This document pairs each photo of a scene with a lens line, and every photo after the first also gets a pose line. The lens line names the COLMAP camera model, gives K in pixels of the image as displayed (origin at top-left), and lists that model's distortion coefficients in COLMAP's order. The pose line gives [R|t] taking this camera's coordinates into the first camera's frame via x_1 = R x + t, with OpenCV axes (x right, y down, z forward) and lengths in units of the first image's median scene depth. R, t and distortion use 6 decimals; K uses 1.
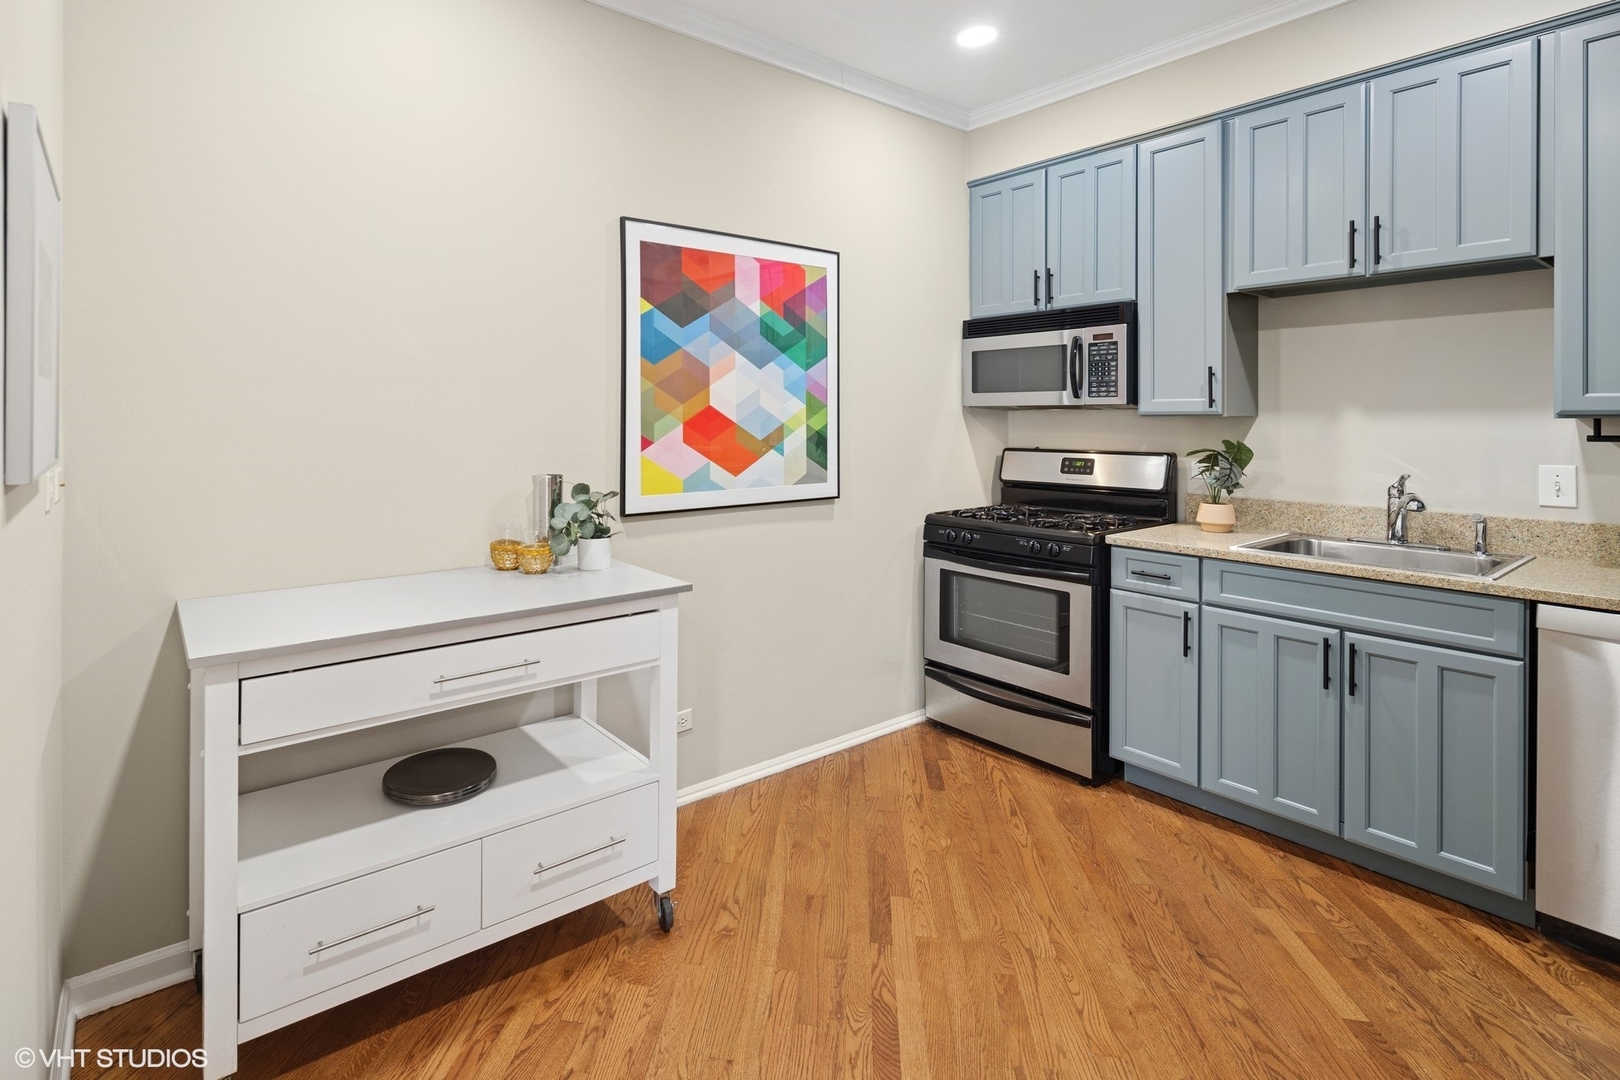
lens RADIAL K [[795.7, 0, 728.6], [0, 795.7, 410.7], [0, 0, 1]] dist [0.014118, -0.005902]
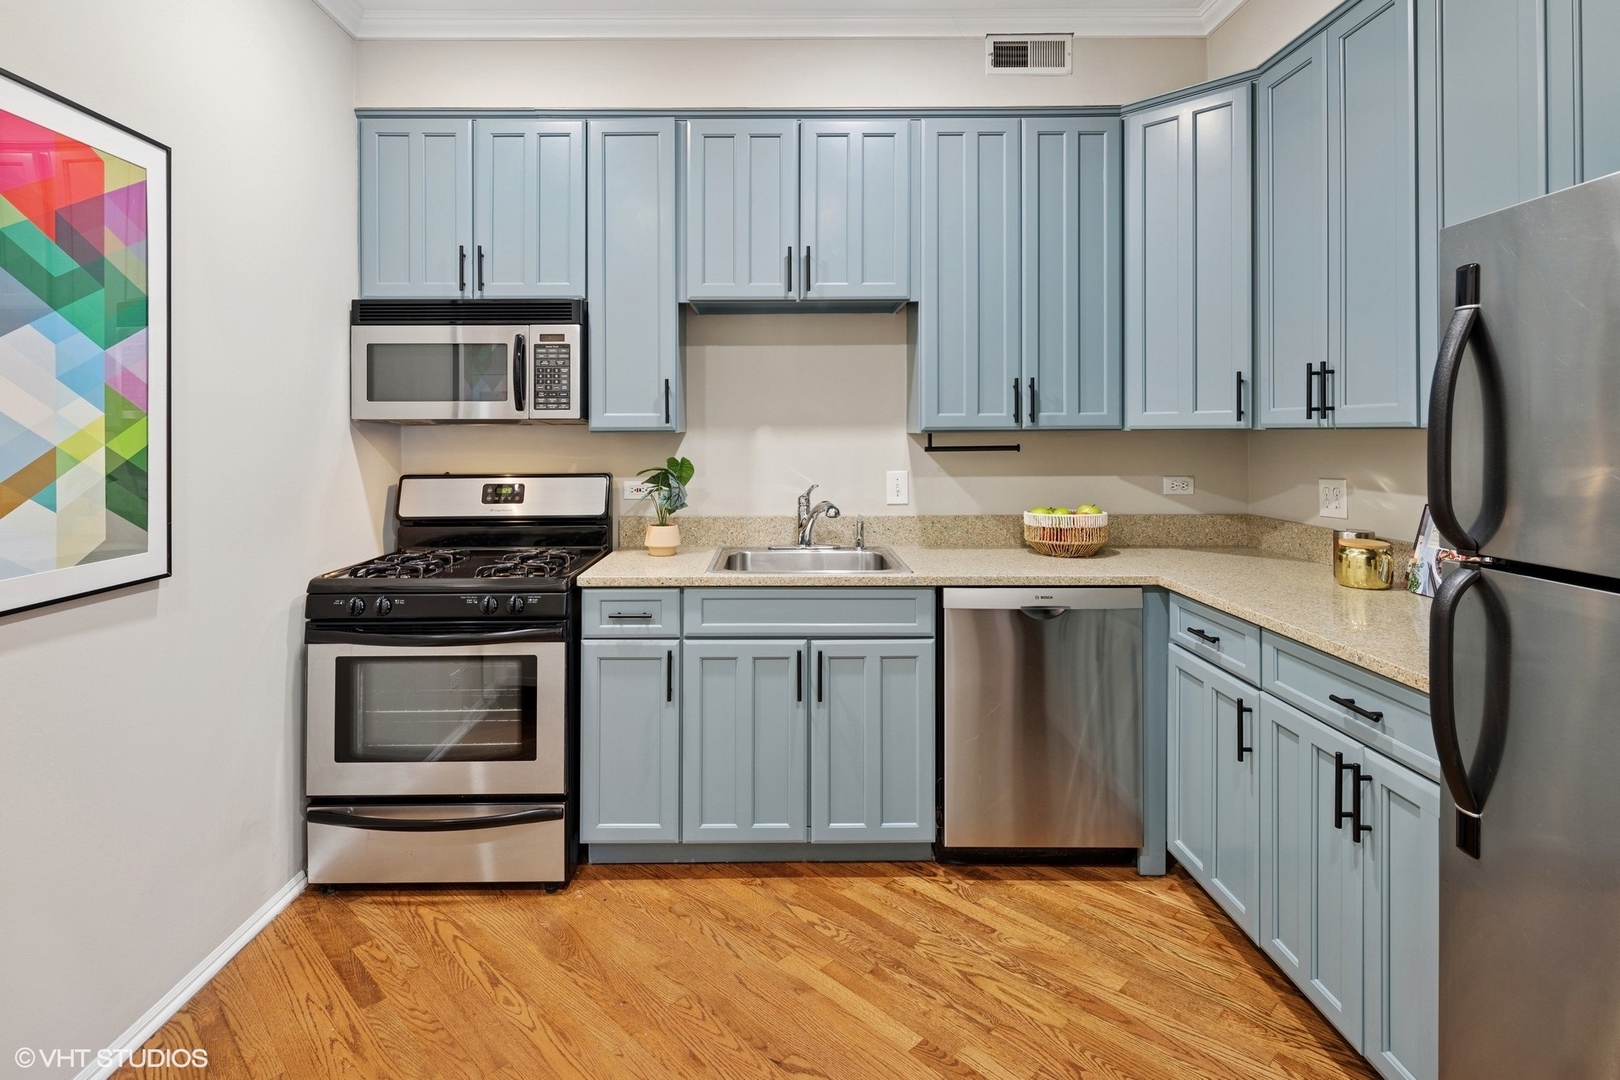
lens RADIAL K [[808.9, 0, 781.9], [0, 808.9, 427.1], [0, 0, 1]] dist [0.006434, -0.002553]
pose [[0.599548, 0.004178, 0.800328, -0.071196], [-0.002918, 0.999991, -0.003034, 0.003292], [-0.800333, -0.000517, 0.599555, 0.327903]]
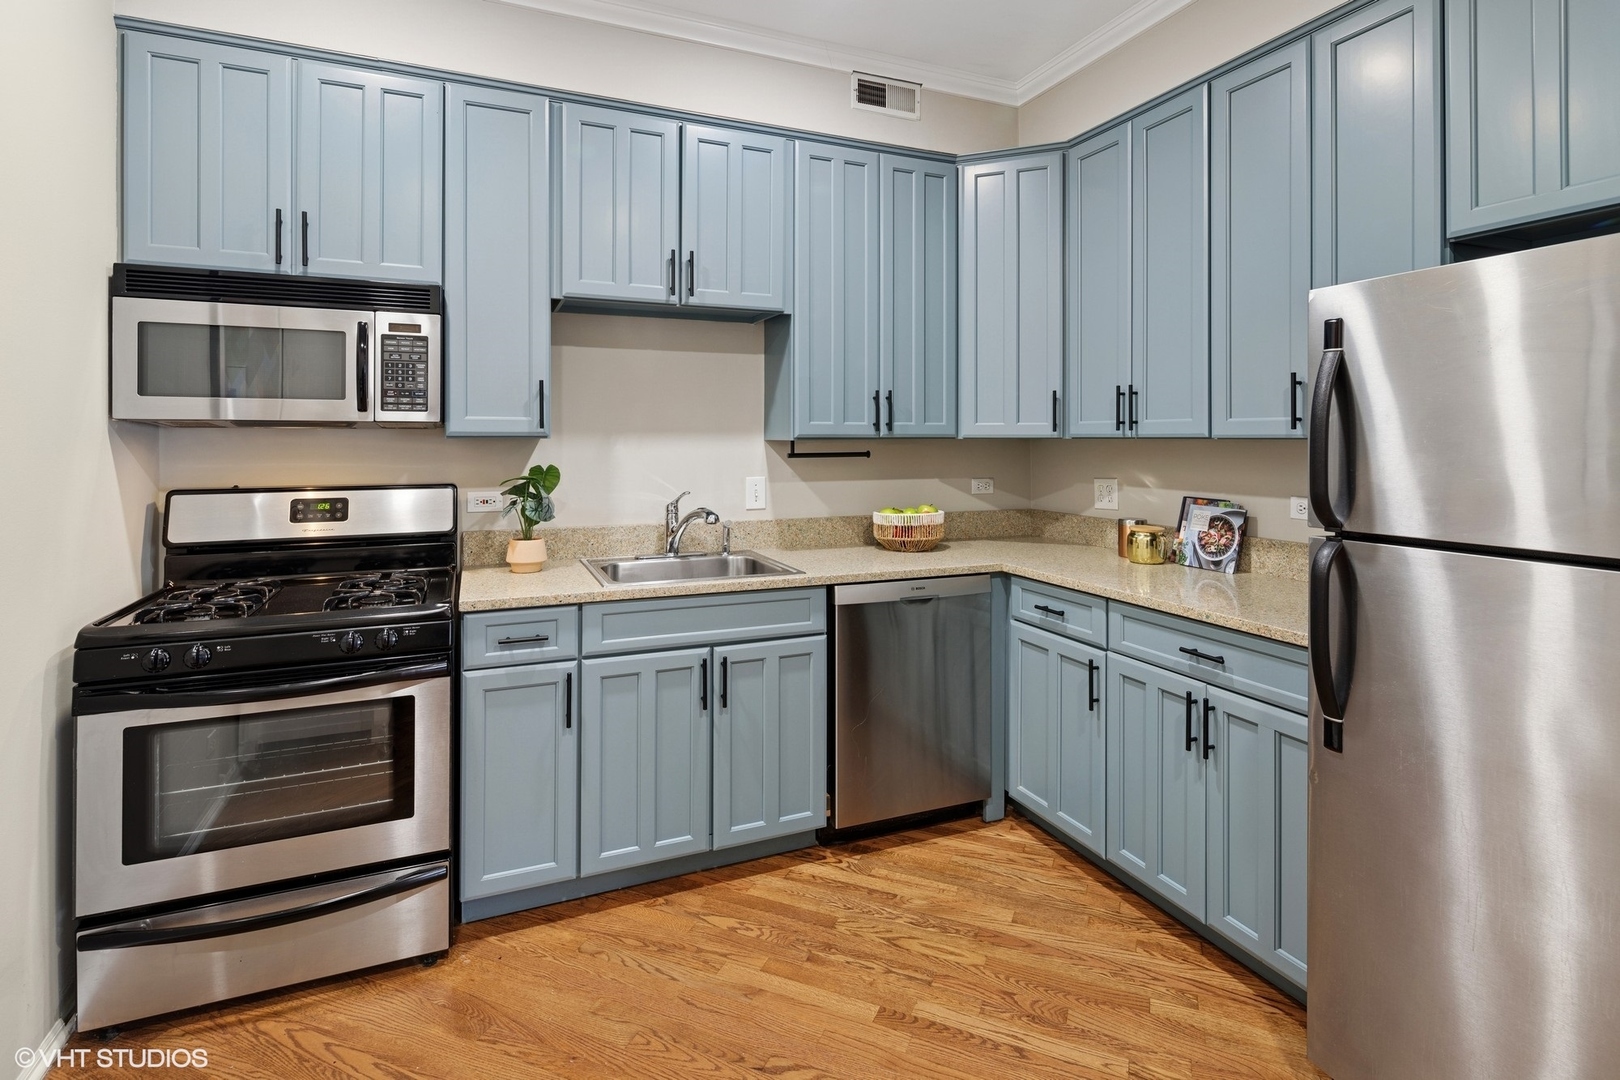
lens RADIAL K [[793.2, 0, 809.7], [0, 793.2, 435.2], [0, 0, 1]] dist [0.004586, -0.002159]
pose [[0.241881, 0.006388, 0.970285, -0.154481], [-0.009314, 0.999948, -0.004261, 0.004854], [-0.970261, -0.008006, 0.241928, 0.513955]]
